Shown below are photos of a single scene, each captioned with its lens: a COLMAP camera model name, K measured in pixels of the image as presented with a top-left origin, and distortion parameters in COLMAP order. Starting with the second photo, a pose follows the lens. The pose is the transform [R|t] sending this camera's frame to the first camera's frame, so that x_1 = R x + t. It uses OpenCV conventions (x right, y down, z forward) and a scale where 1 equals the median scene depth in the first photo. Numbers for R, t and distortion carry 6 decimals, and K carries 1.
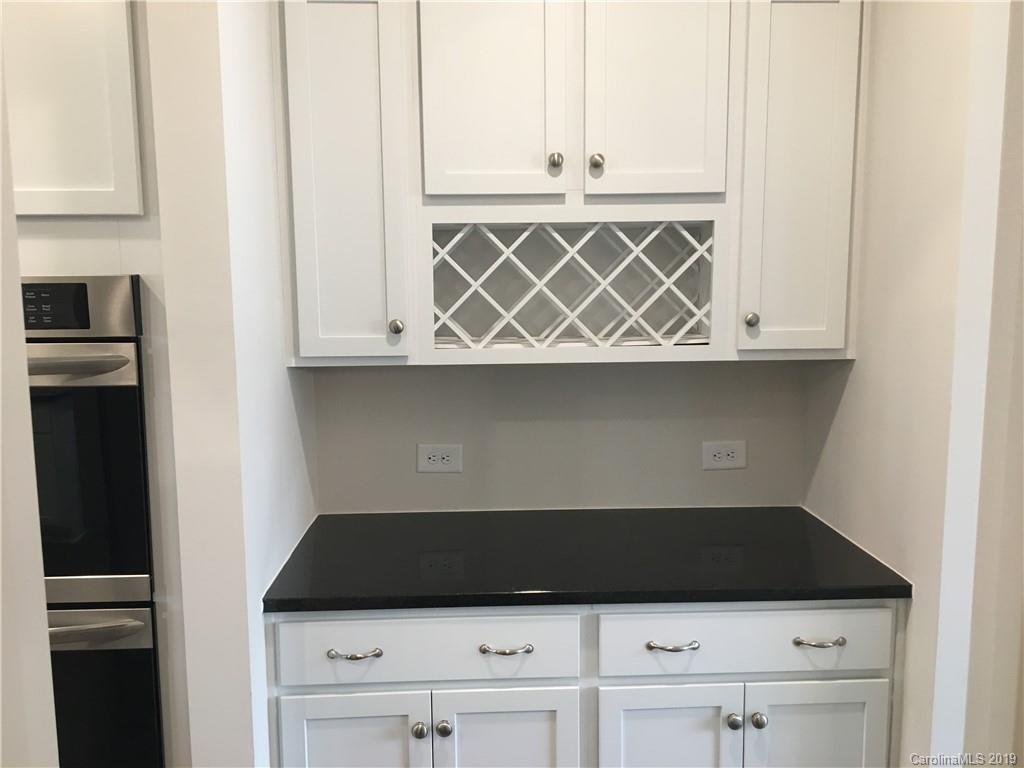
lens RADIAL K [[827.1, 0, 512.0], [0, 827.1, 384.0], [0, 0, 1]] dist [0.003387, -0.000126]
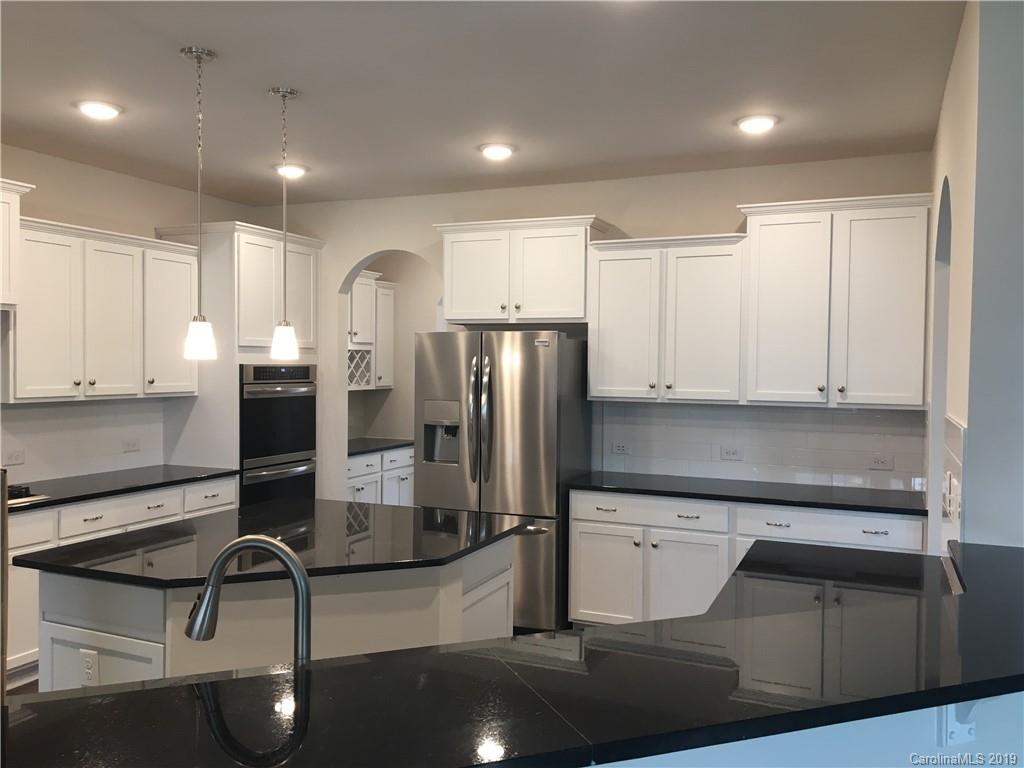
lens RADIAL K [[827.1, 0, 512.0], [0, 827.1, 384.0], [0, 0, 1]] dist [0.003387, -0.000126]
pose [[0.435470, -0.010273, 0.900145, -2.991444], [0.096808, 0.994670, -0.035482, 0.149449], [-0.894983, 0.102593, 0.434143, -1.191290]]
